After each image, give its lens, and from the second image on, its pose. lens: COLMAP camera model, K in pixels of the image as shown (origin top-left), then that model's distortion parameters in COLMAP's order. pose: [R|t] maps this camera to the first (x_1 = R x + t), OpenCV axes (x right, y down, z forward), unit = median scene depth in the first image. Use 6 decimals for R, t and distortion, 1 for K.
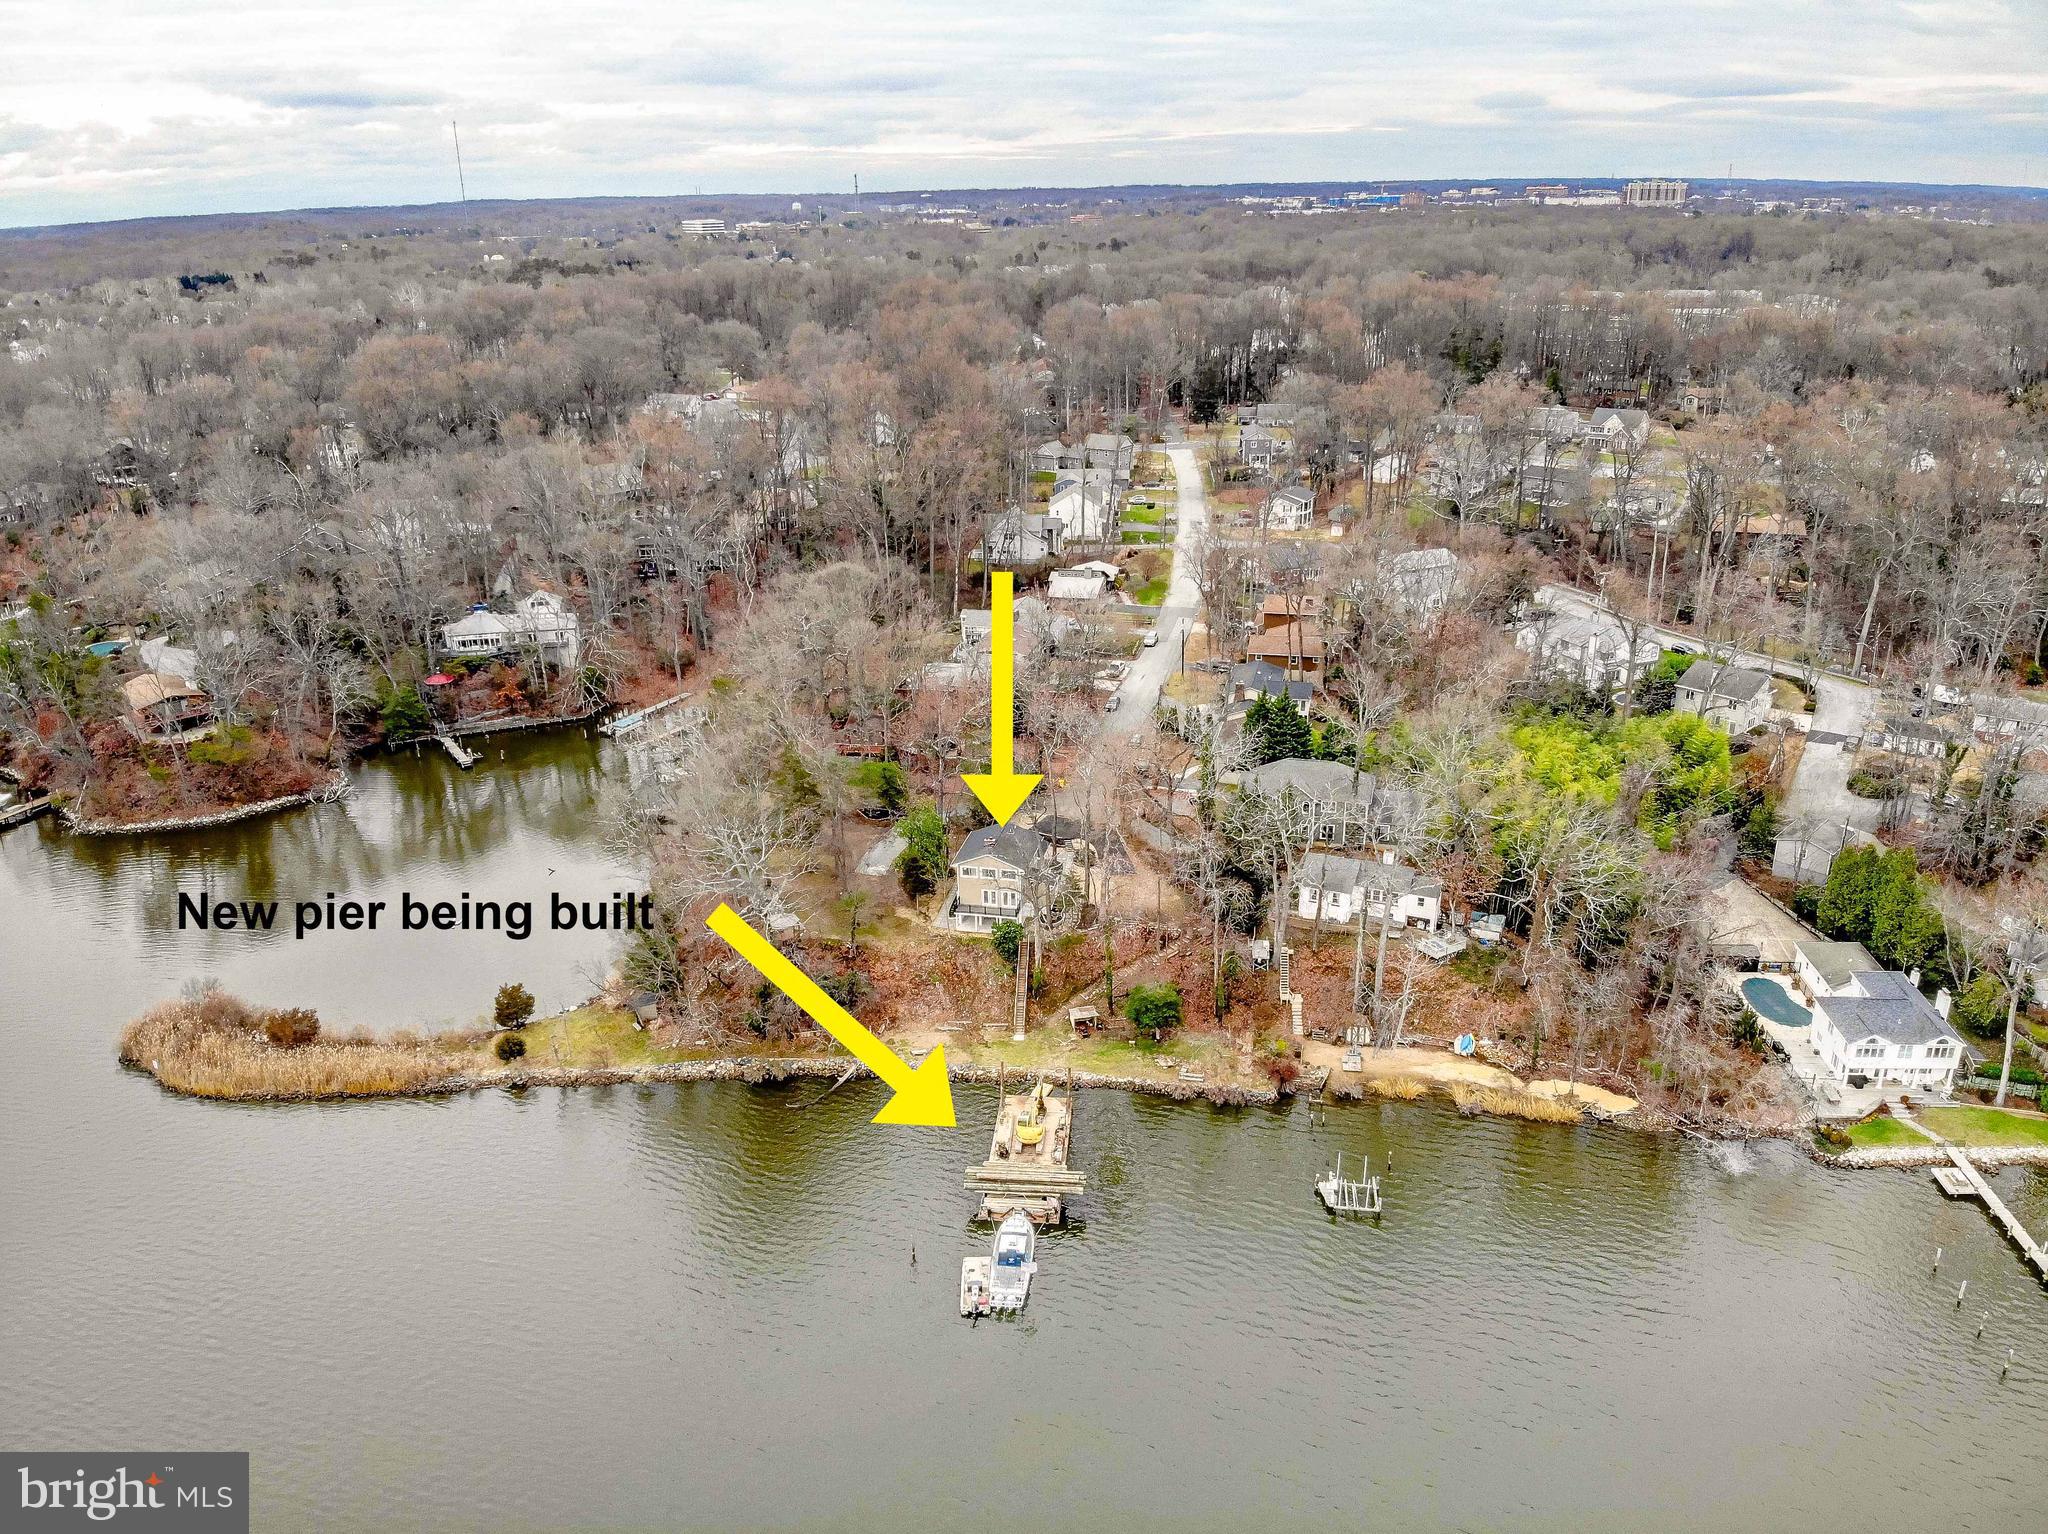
lens RADIAL K [[1478.9, 0, 1021.8], [0, 1478.9, 800.9], [0, 0, 1]] dist [0.176620, -0.382868]
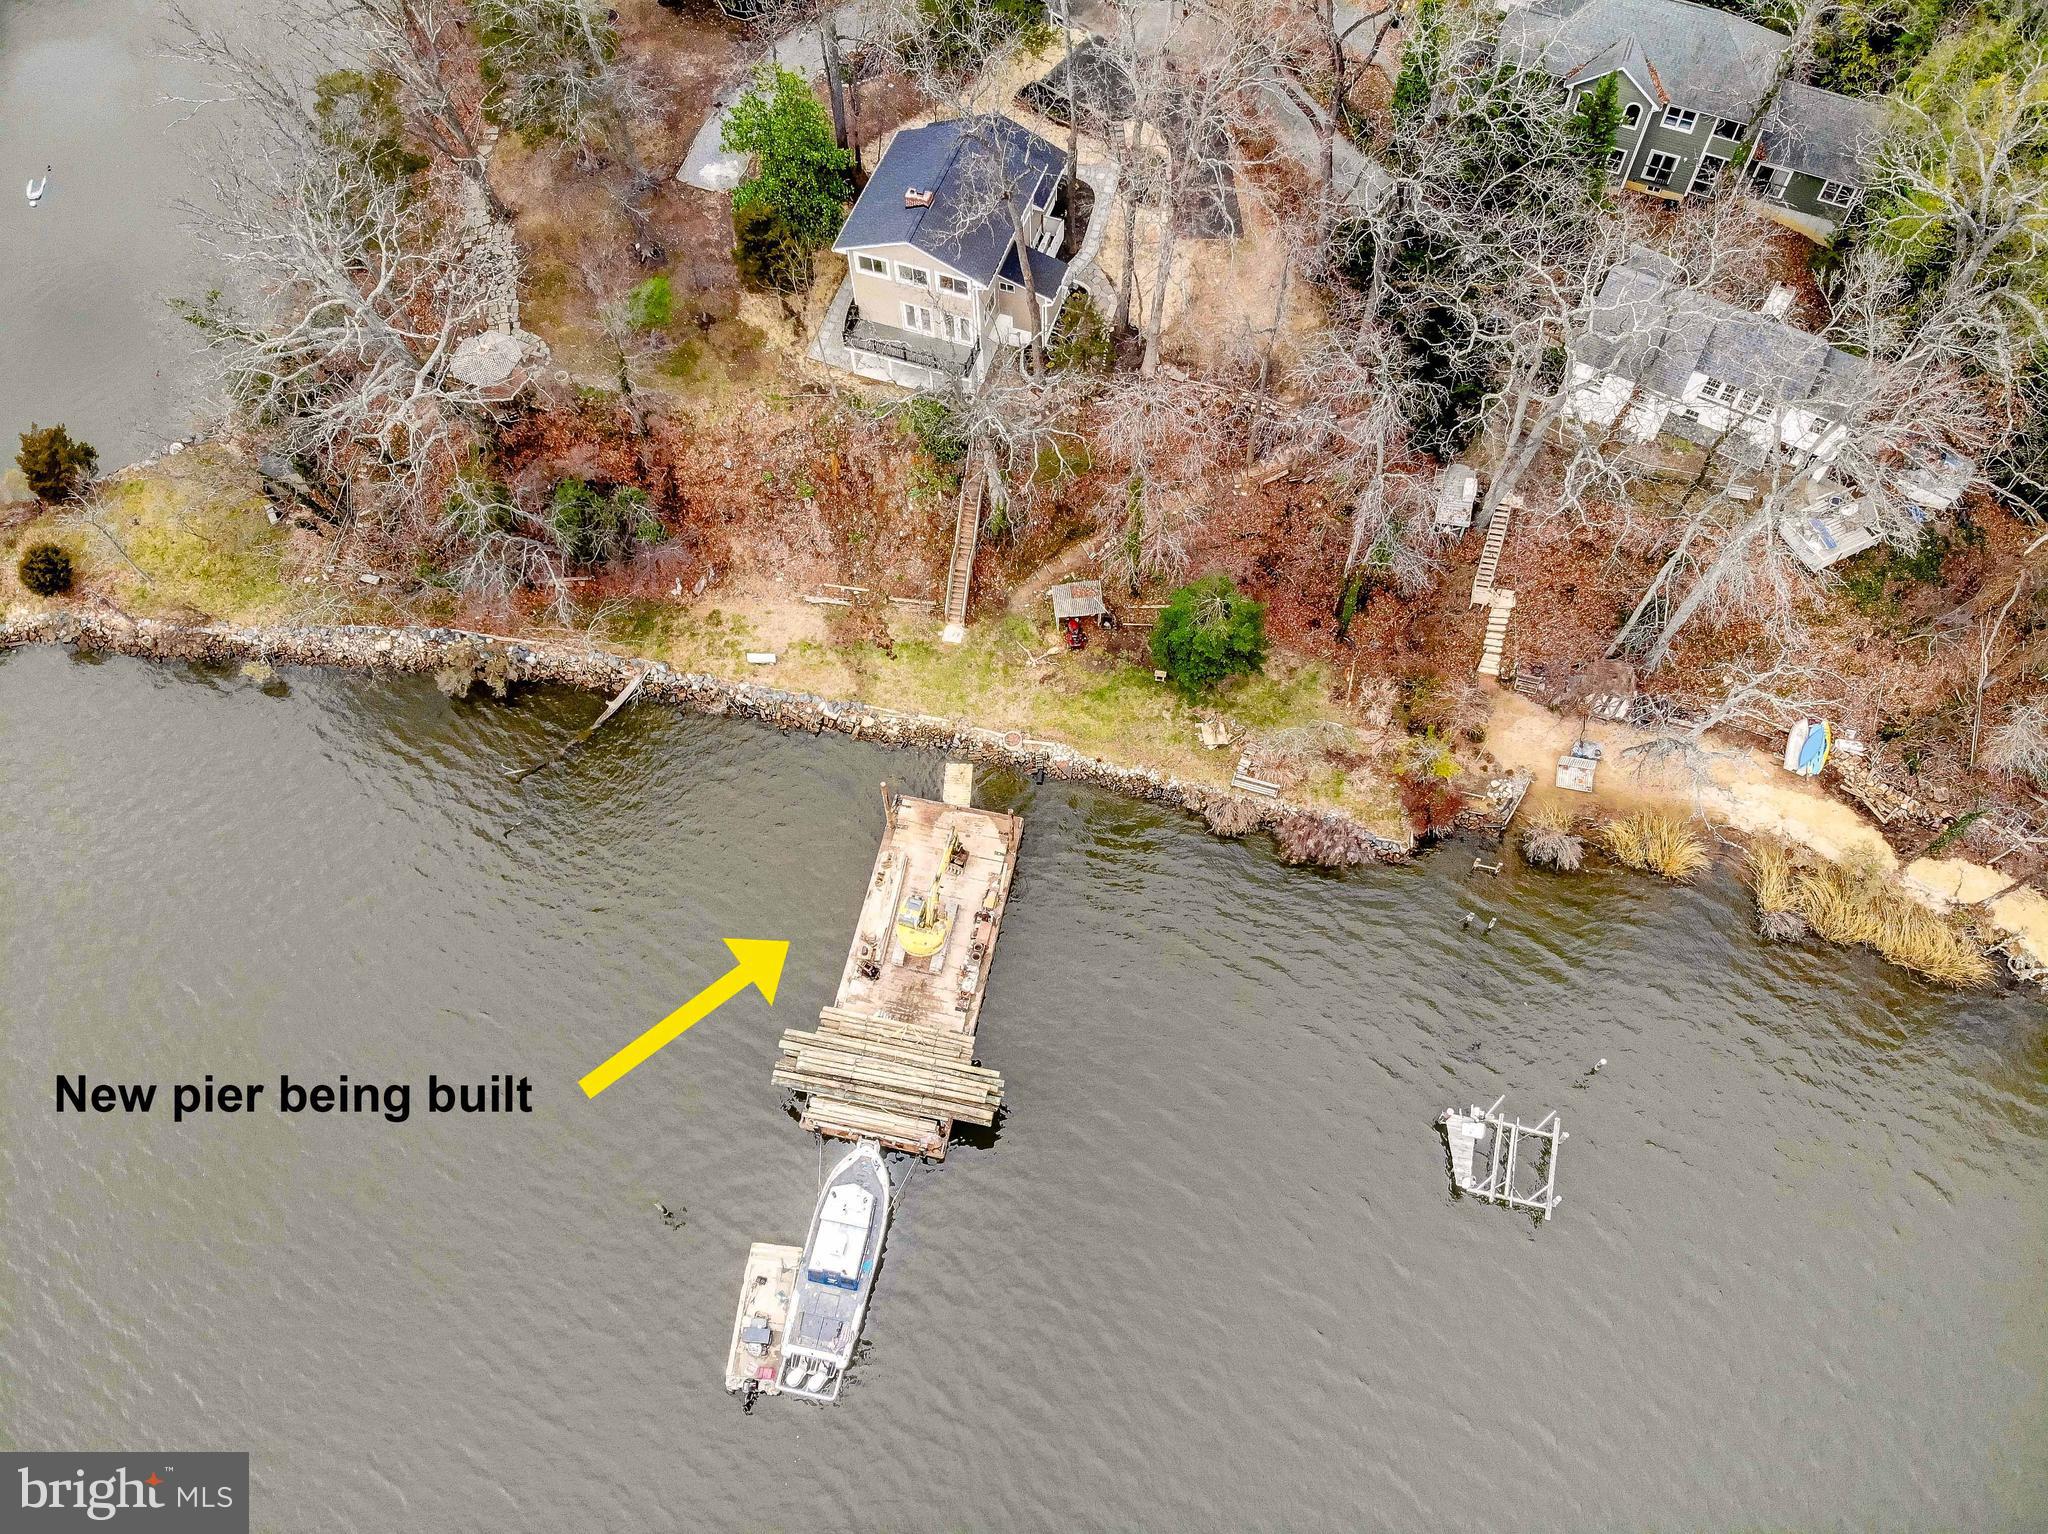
lens RADIAL K [[1478.9, 0, 1021.8], [0, 1478.9, 800.9], [0, 0, 1]] dist [0.176620, -0.382868]
pose [[0.993499, 0.101398, -0.051742, 0.057719], [-0.044371, 0.763513, 0.644266, -0.142417], [0.104833, -0.637782, 0.763049, 0.573385]]
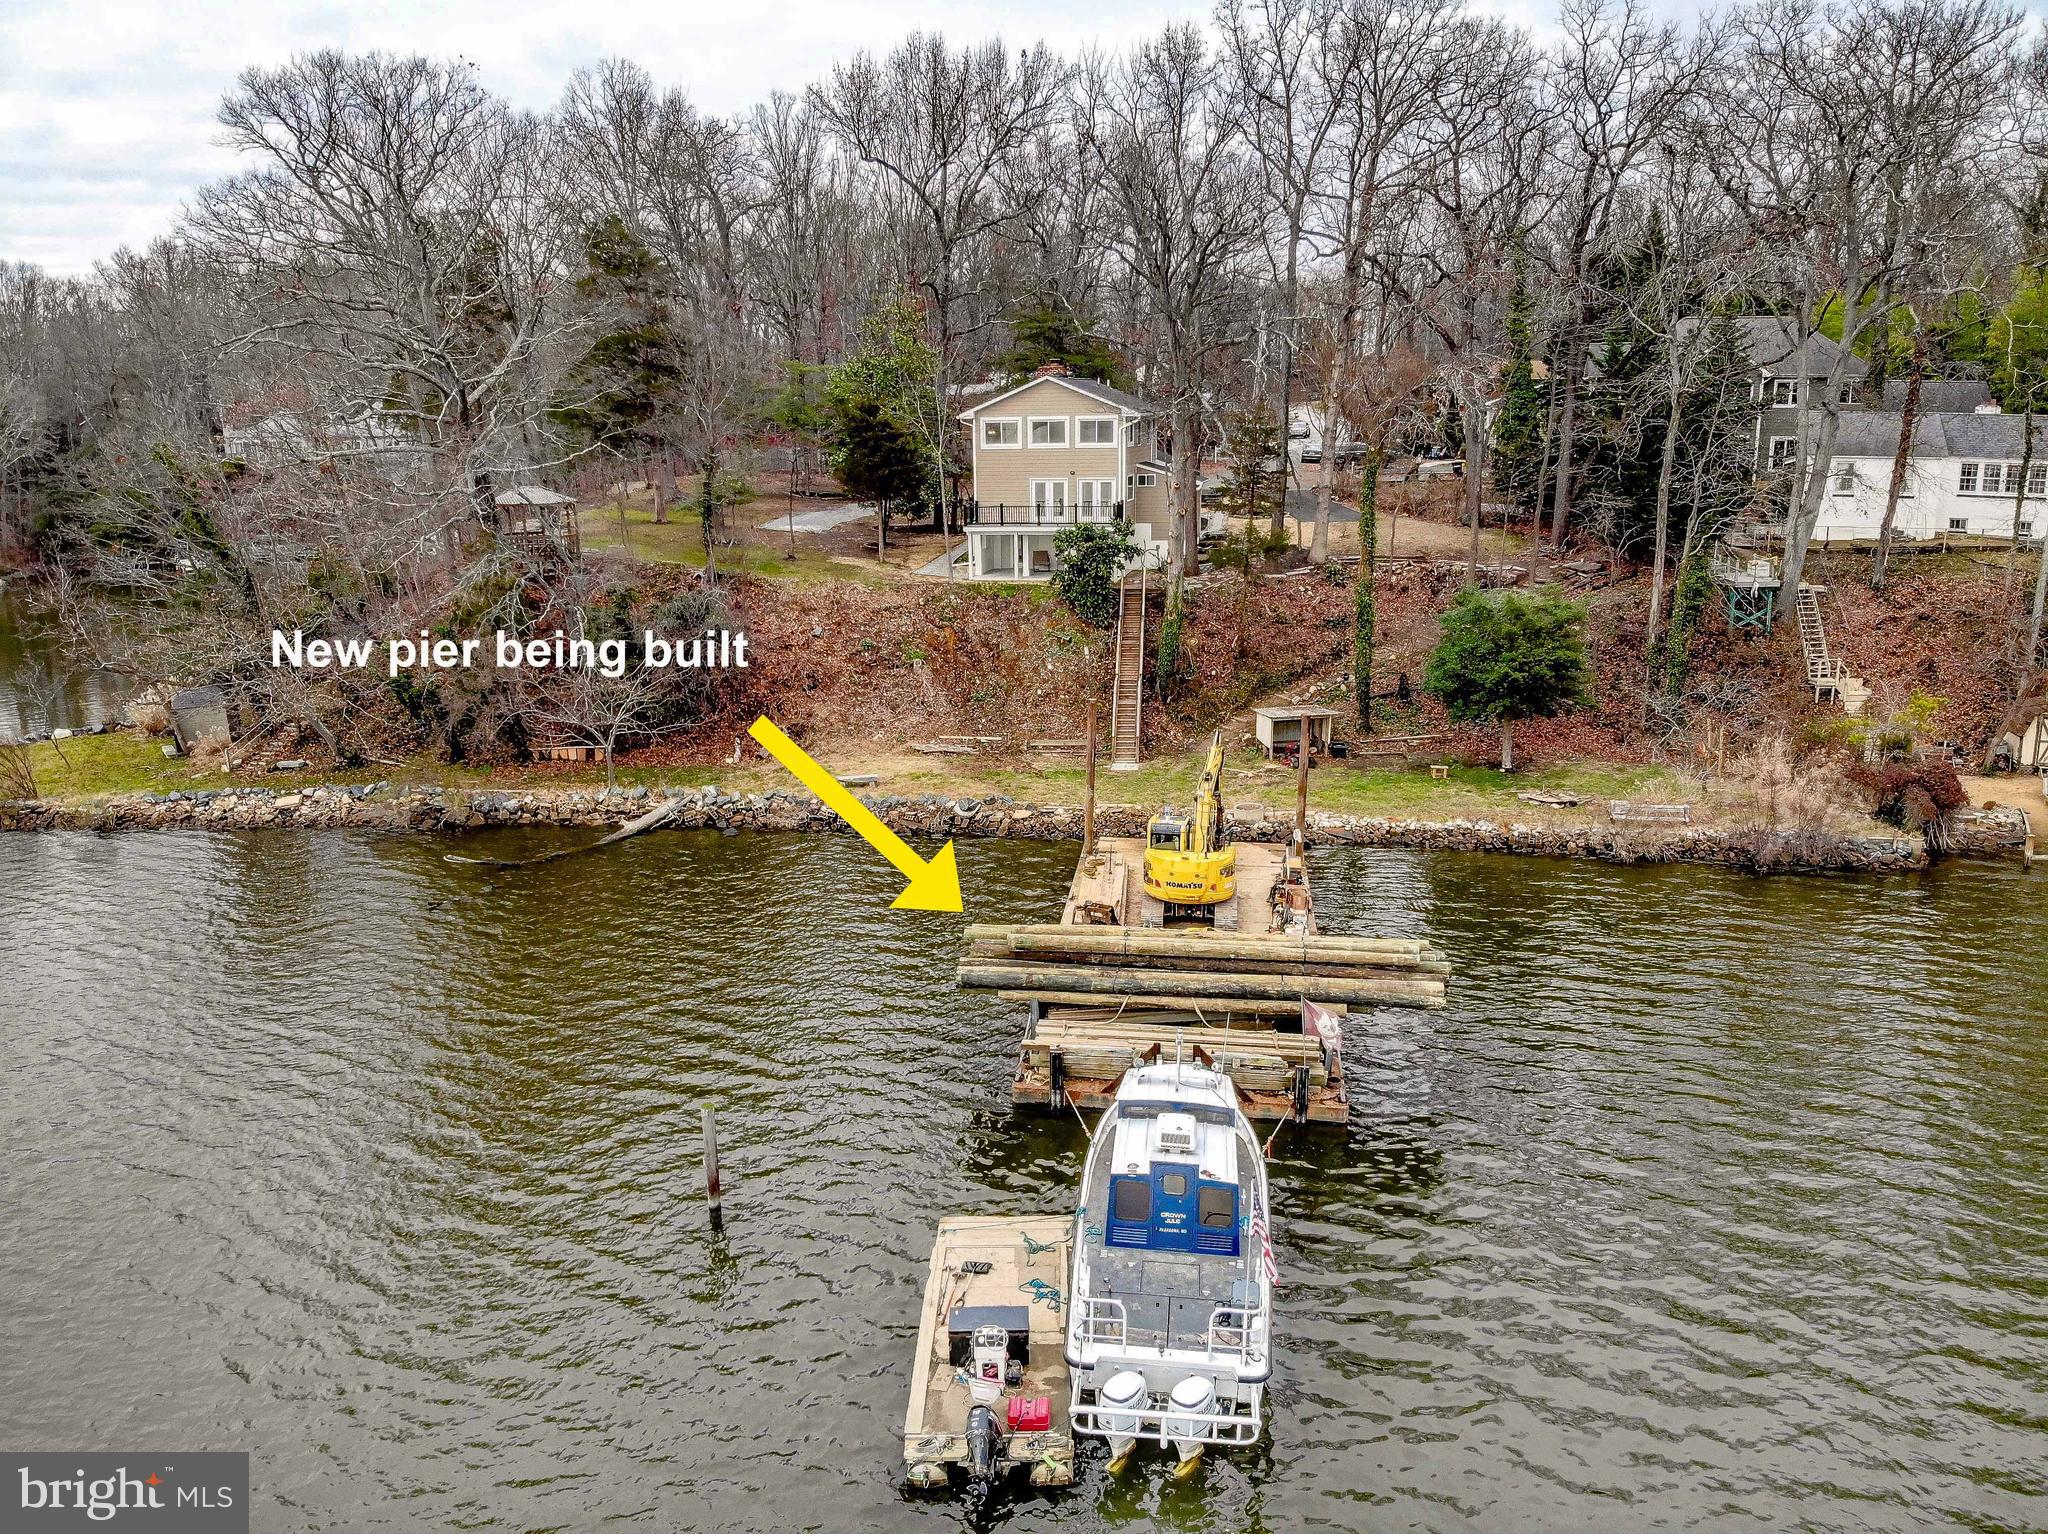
lens RADIAL K [[1478.9, 0, 1021.8], [0, 1478.9, 800.9], [0, 0, 1]] dist [0.176620, -0.382868]
pose [[0.999549, 0.011668, -0.027671, -0.018184], [-0.015476, 0.989791, -0.141685, 0.227405], [0.025735, 0.142049, 0.989525, 0.644057]]
